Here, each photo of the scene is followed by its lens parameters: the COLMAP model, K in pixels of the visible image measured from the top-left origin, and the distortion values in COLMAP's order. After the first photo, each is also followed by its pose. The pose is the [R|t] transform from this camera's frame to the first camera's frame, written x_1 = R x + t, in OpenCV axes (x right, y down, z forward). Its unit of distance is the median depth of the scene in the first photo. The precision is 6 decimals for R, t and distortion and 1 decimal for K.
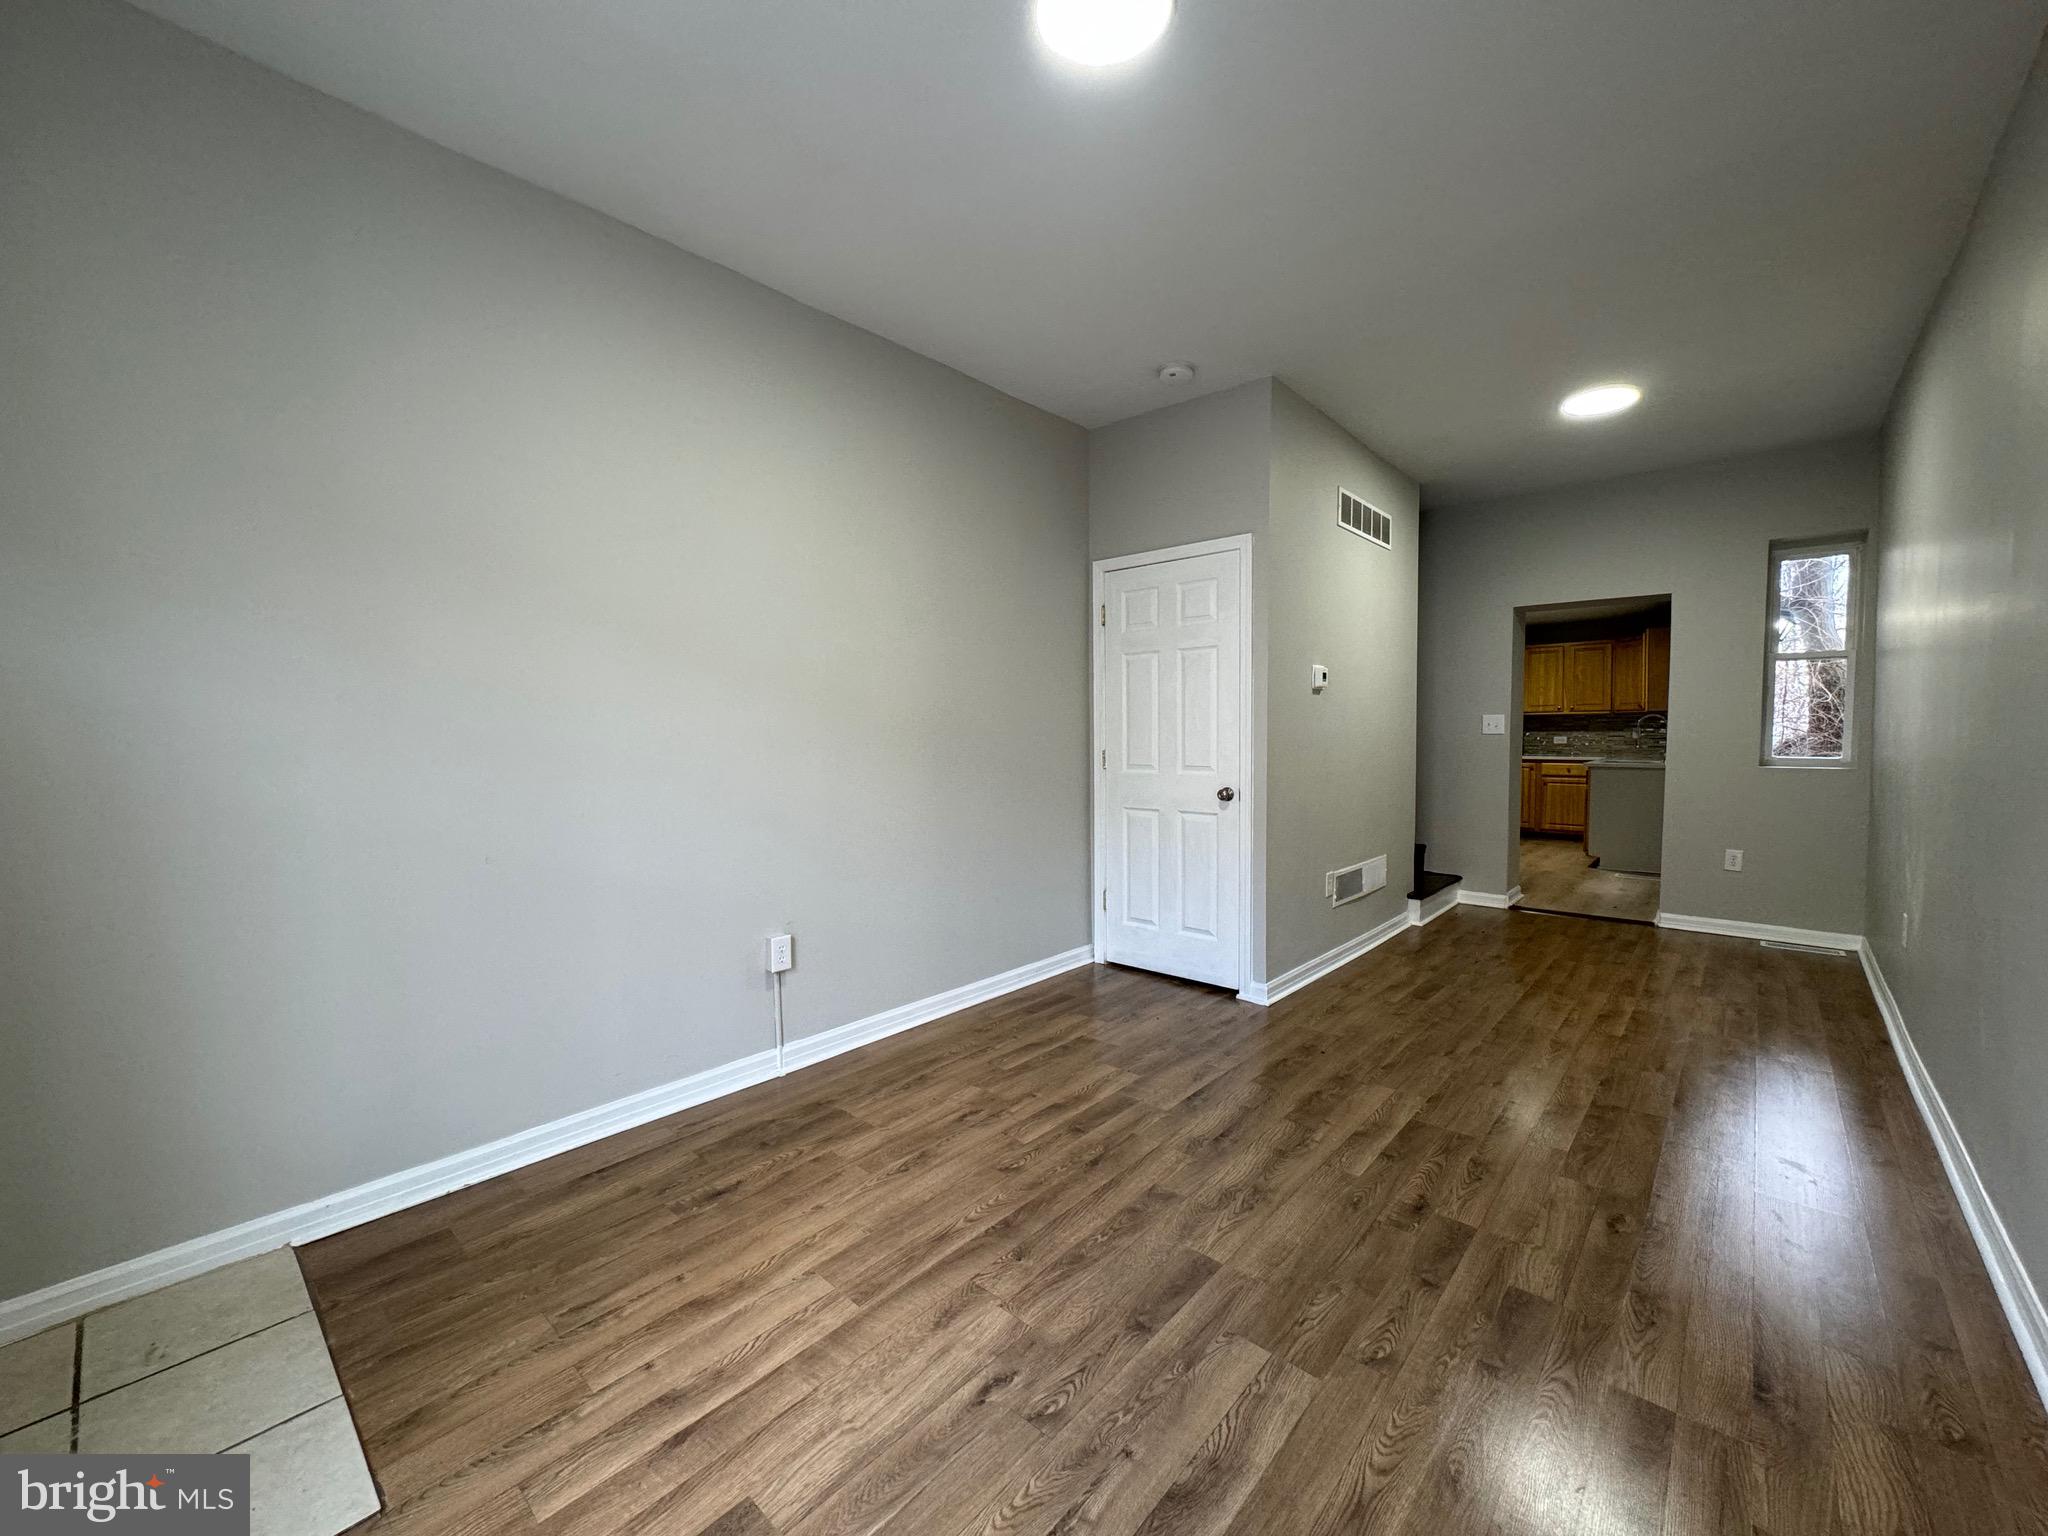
lens RADIAL K [[812.2, 0, 1023.4], [0, 812.2, 770.7], [0, 0, 1]] dist [-0.000715, -0.000059]
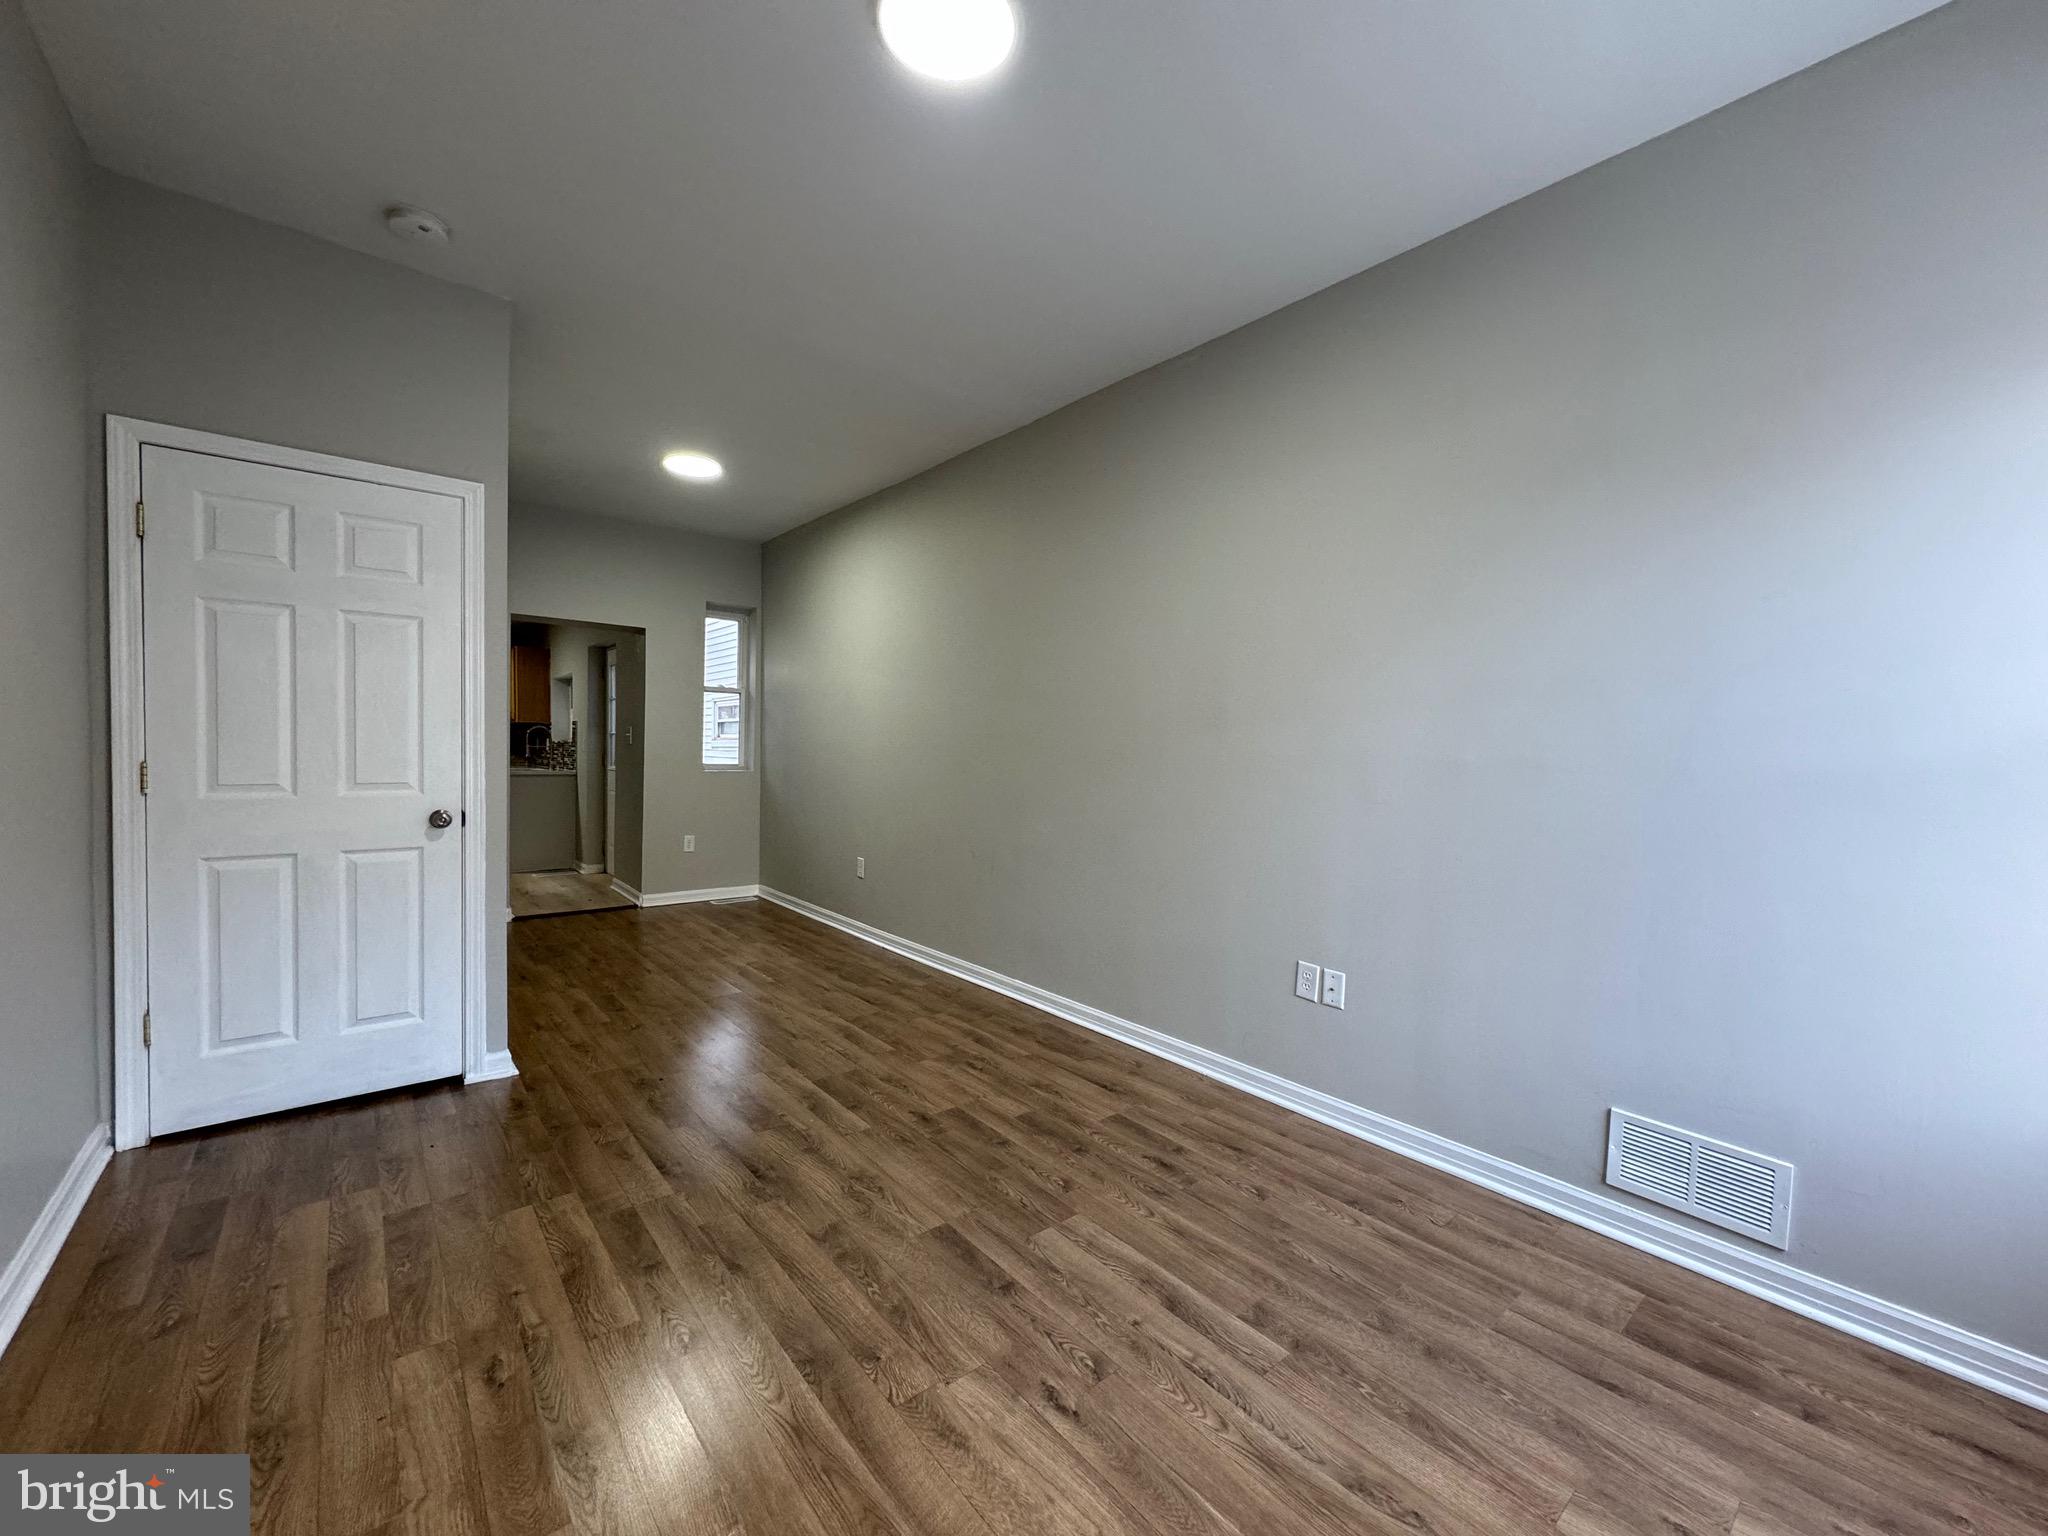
lens RADIAL K [[812.2, 0, 1030.8], [0, 812.2, 767.6], [0, 0, 1]] dist [-0.000715, -0.000059]
pose [[0.134951, -0.013342, 0.990763, -0.658776], [0.027300, 0.999580, 0.009742, -0.016775], [-0.990476, 0.025733, 0.135258, 0.571756]]
